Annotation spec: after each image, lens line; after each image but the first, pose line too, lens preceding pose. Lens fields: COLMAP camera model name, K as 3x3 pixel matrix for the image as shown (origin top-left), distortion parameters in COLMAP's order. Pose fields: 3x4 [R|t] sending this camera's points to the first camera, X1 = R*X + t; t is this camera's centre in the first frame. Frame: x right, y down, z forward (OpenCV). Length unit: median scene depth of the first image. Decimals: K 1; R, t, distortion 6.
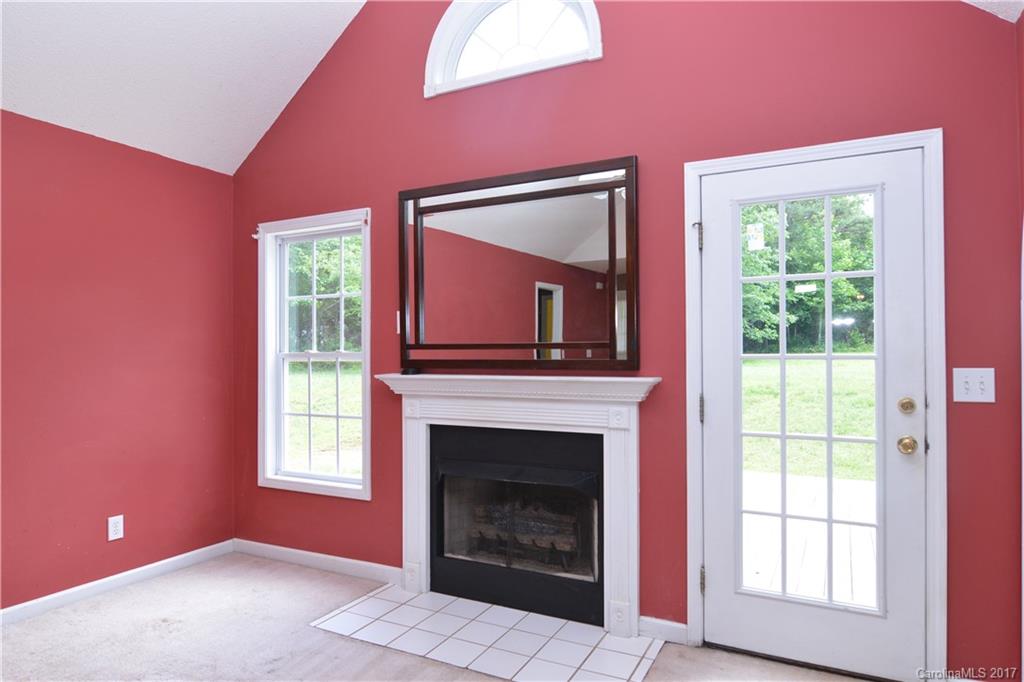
lens RADIAL K [[617.7, 0, 507.7], [0, 617.7, 347.2], [0, 0, 1]] dist [0.002317, -0.022813]
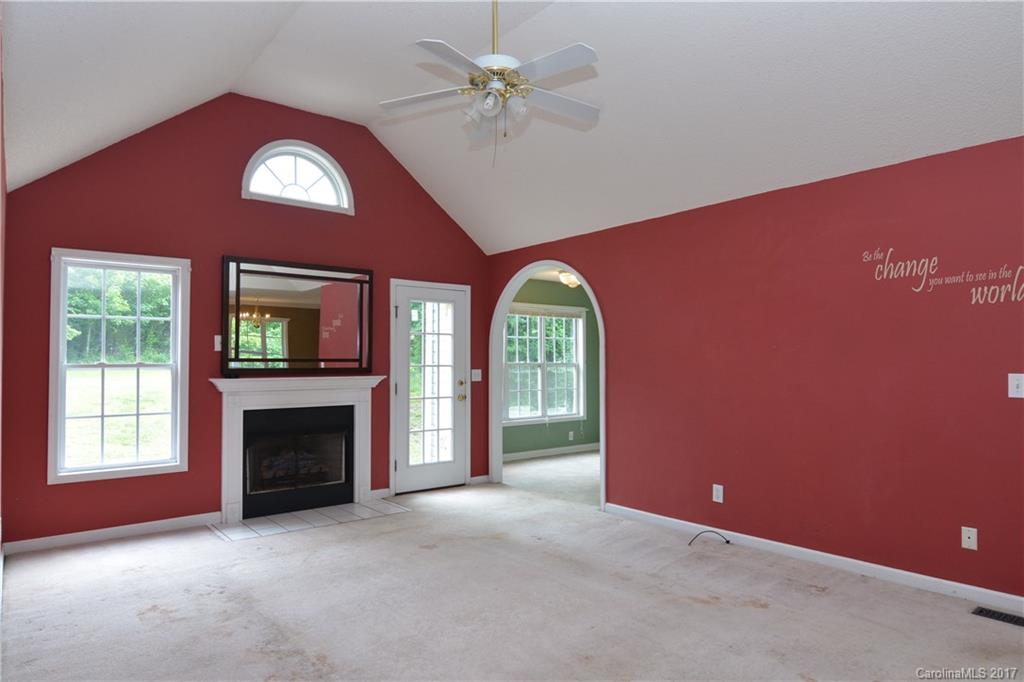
lens RADIAL K [[617.7, 0, 507.7], [0, 617.7, 347.2], [0, 0, 1]] dist [0.002317, -0.022813]
pose [[0.408318, 0.028059, 0.912408, -1.369901], [-0.005063, 0.999582, -0.028475, 0.008219], [-0.912826, 0.007007, 0.408289, -0.248430]]
